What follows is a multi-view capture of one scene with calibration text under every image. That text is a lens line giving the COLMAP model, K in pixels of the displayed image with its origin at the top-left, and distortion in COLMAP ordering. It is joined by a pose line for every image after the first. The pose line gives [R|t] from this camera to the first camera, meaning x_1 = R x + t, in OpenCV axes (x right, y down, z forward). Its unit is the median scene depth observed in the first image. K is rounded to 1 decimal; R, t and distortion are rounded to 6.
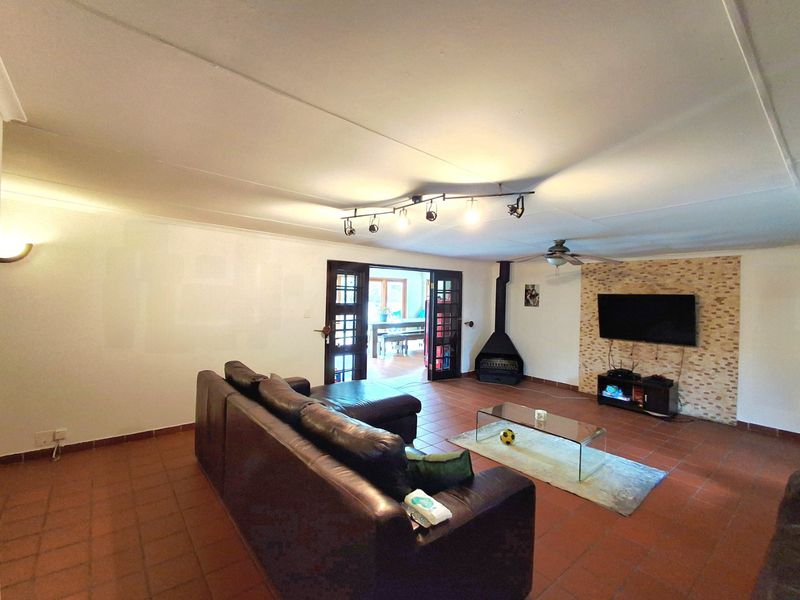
lens RADIAL K [[366.3, 0, 415.5], [0, 366.3, 293.9], [0, 0, 1]] dist [0.007320, -0.000660]
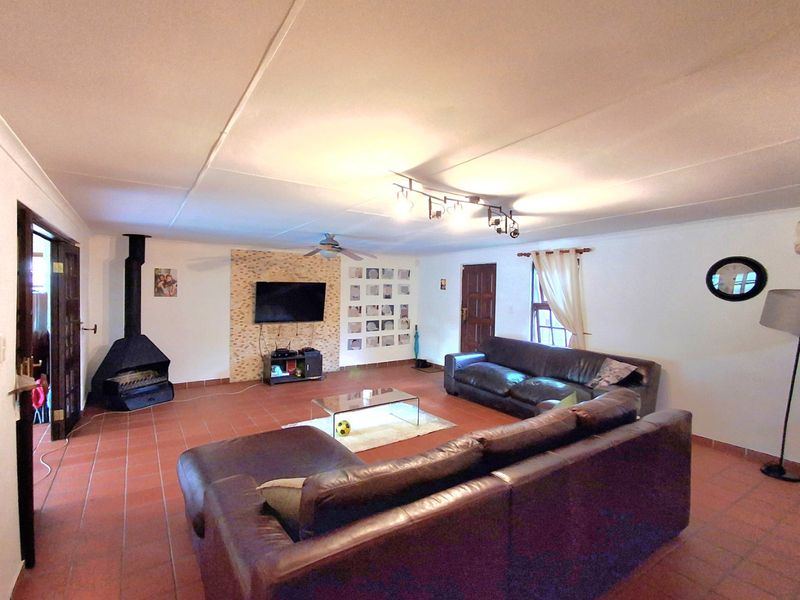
lens RADIAL K [[381.5, 0, 376.3], [0, 381.5, 296.7], [0, 0, 1]] dist [0.001291, 0.000165]
pose [[0.147896, -0.048534, 0.987811, -0.491521], [-0.017368, 0.998514, 0.051660, -0.018034], [-0.988850, -0.024796, 0.146834, 0.498316]]
